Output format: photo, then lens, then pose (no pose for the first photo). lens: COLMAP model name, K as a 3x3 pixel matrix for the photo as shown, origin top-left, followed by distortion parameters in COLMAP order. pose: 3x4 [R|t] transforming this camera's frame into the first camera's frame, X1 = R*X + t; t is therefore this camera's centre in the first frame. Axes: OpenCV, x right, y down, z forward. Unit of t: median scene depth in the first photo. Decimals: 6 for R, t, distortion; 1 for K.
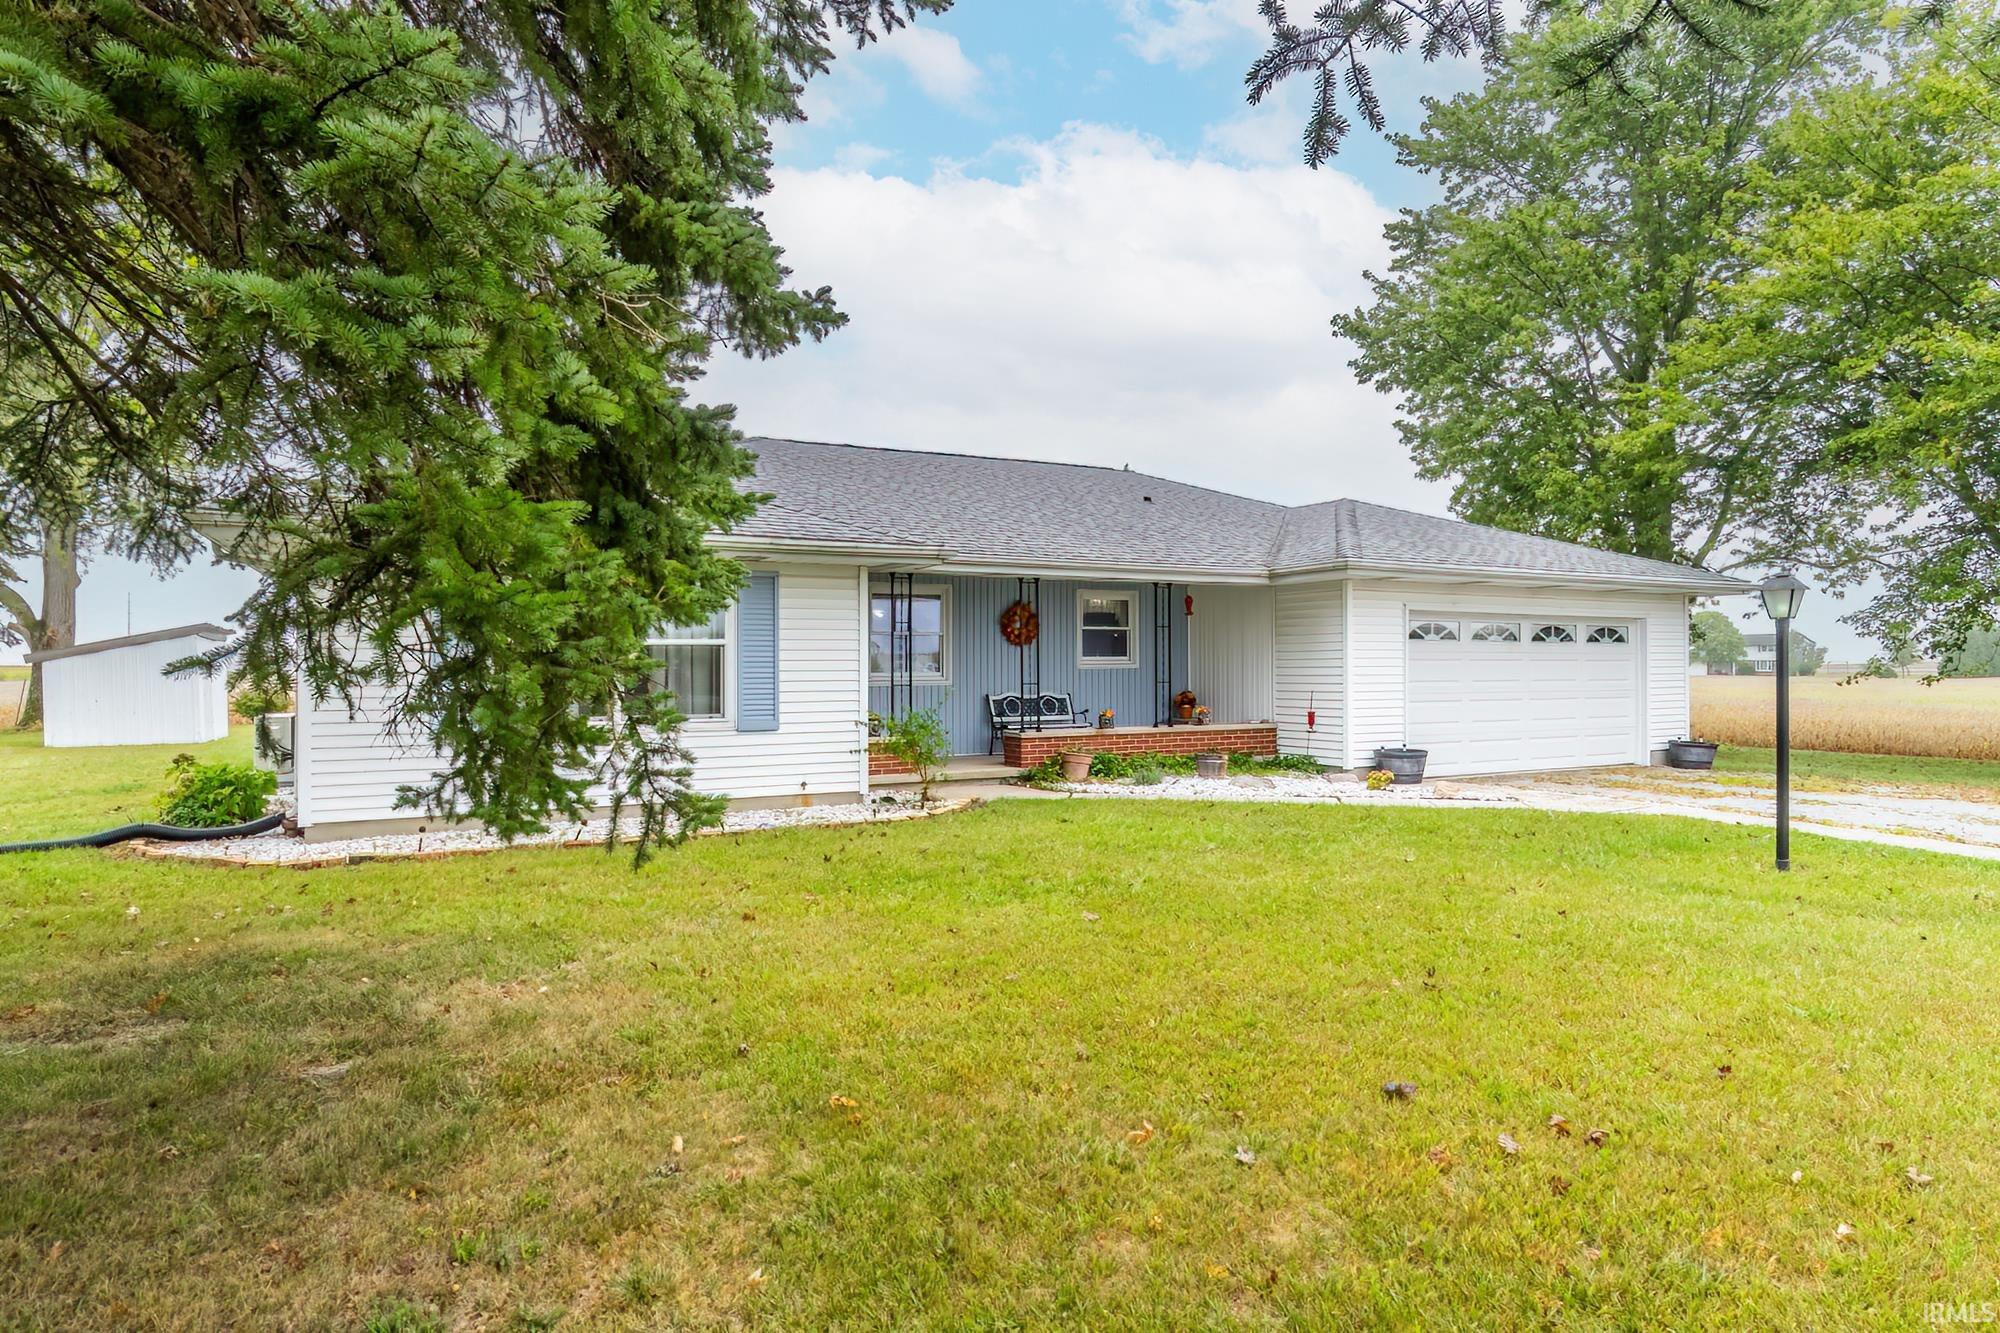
lens RADIAL K [[1066.3, 0, 1000.0], [0, 1066.3, 666.5], [0, 0, 1]] dist [0.000197, -0.000152]
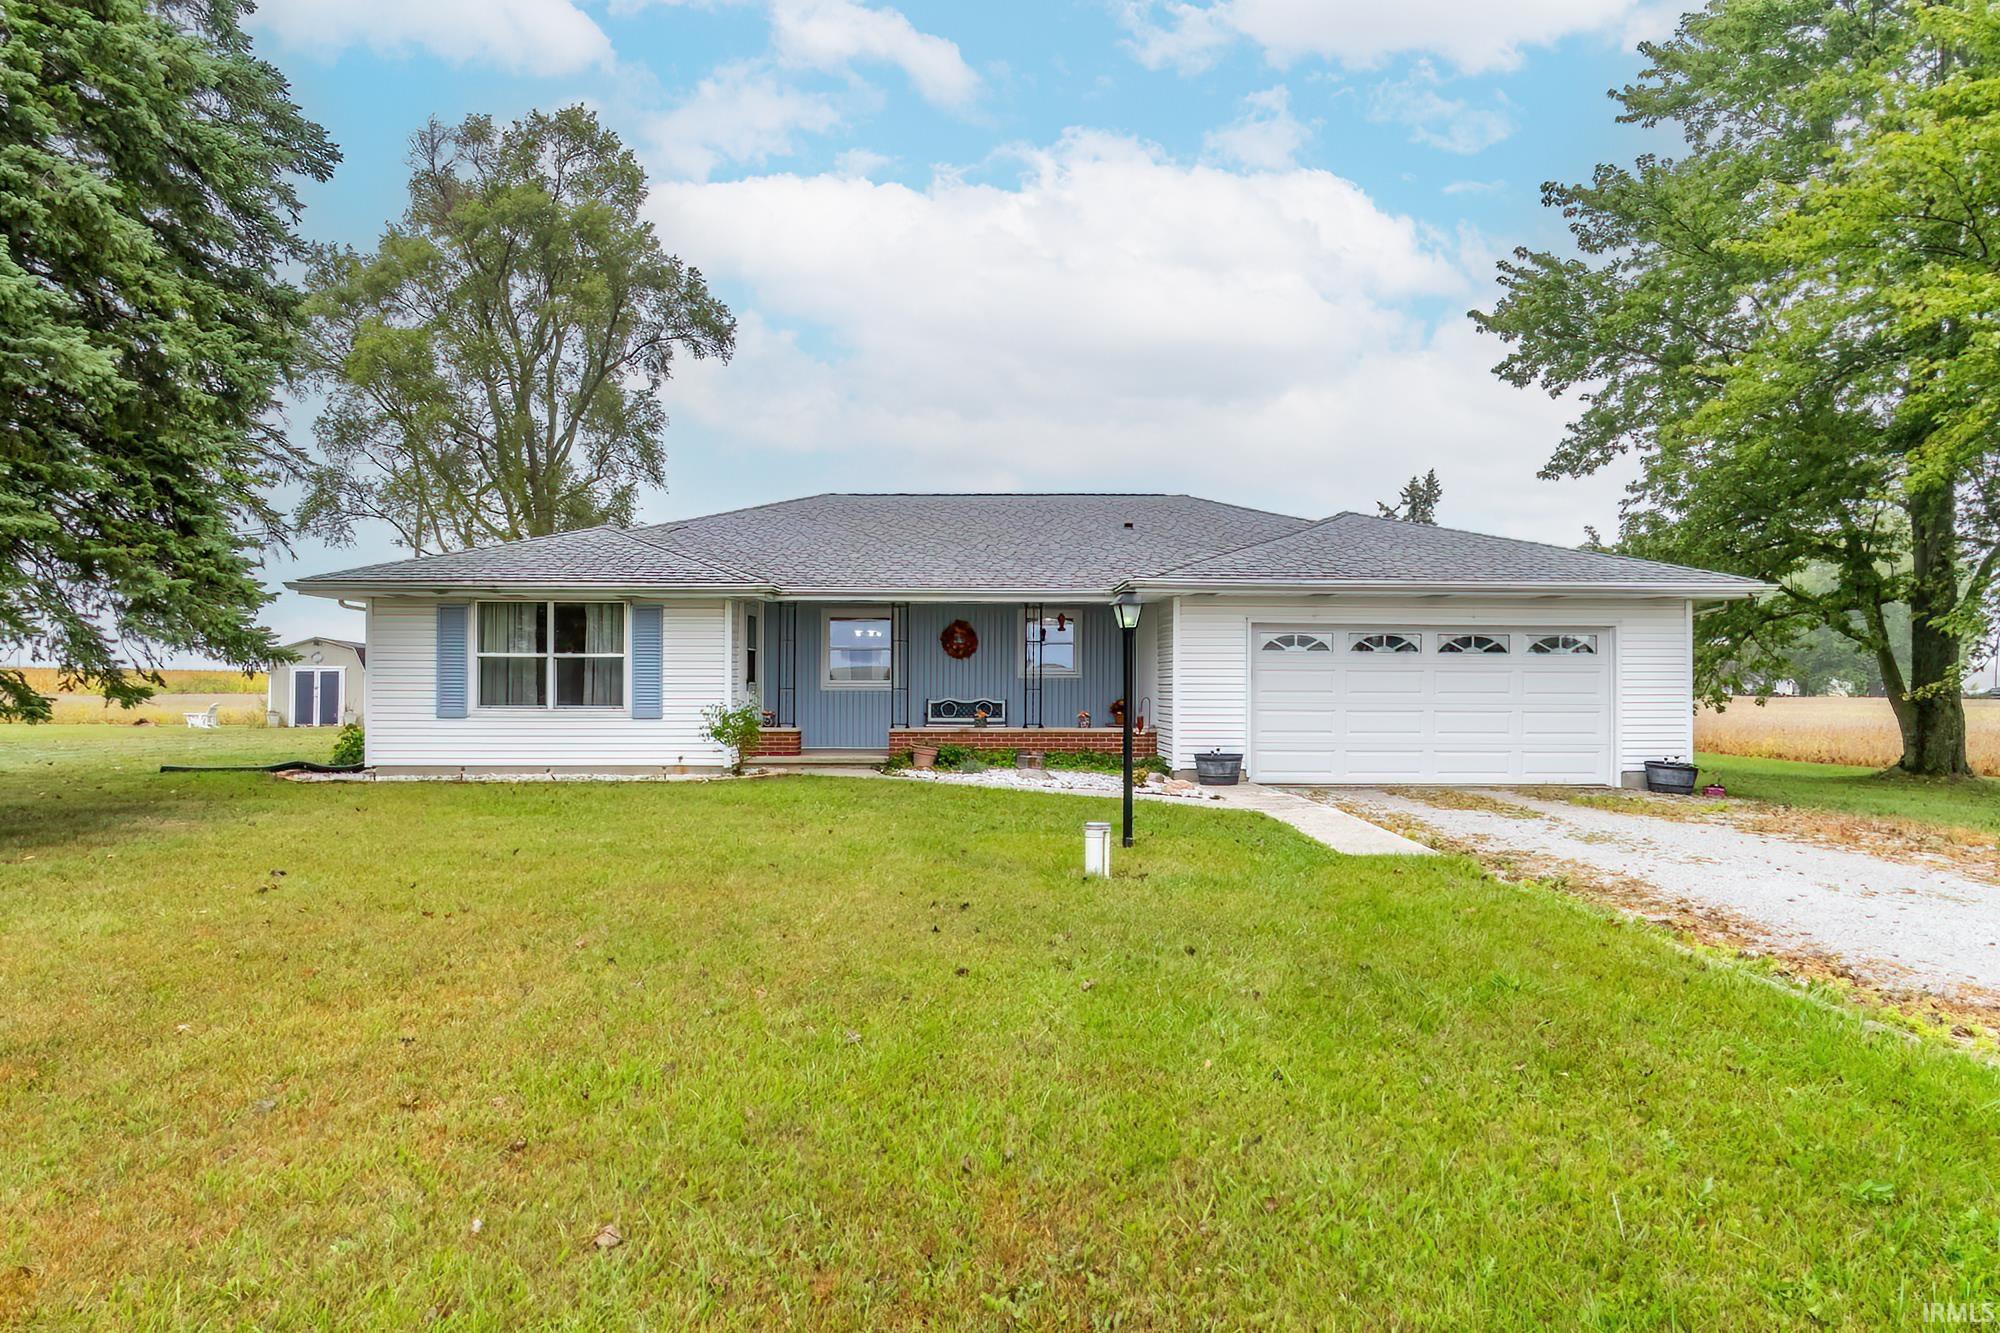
lens RADIAL K [[1066.3, 0, 1000.0], [0, 1066.3, 666.5], [0, 0, 1]] dist [0.000197, -0.000152]
pose [[0.908301, -0.000322, -0.418317, 0.606223], [-0.006623, 0.999863, -0.015151, 0.007844], [0.418265, 0.016532, 0.908175, -0.066414]]
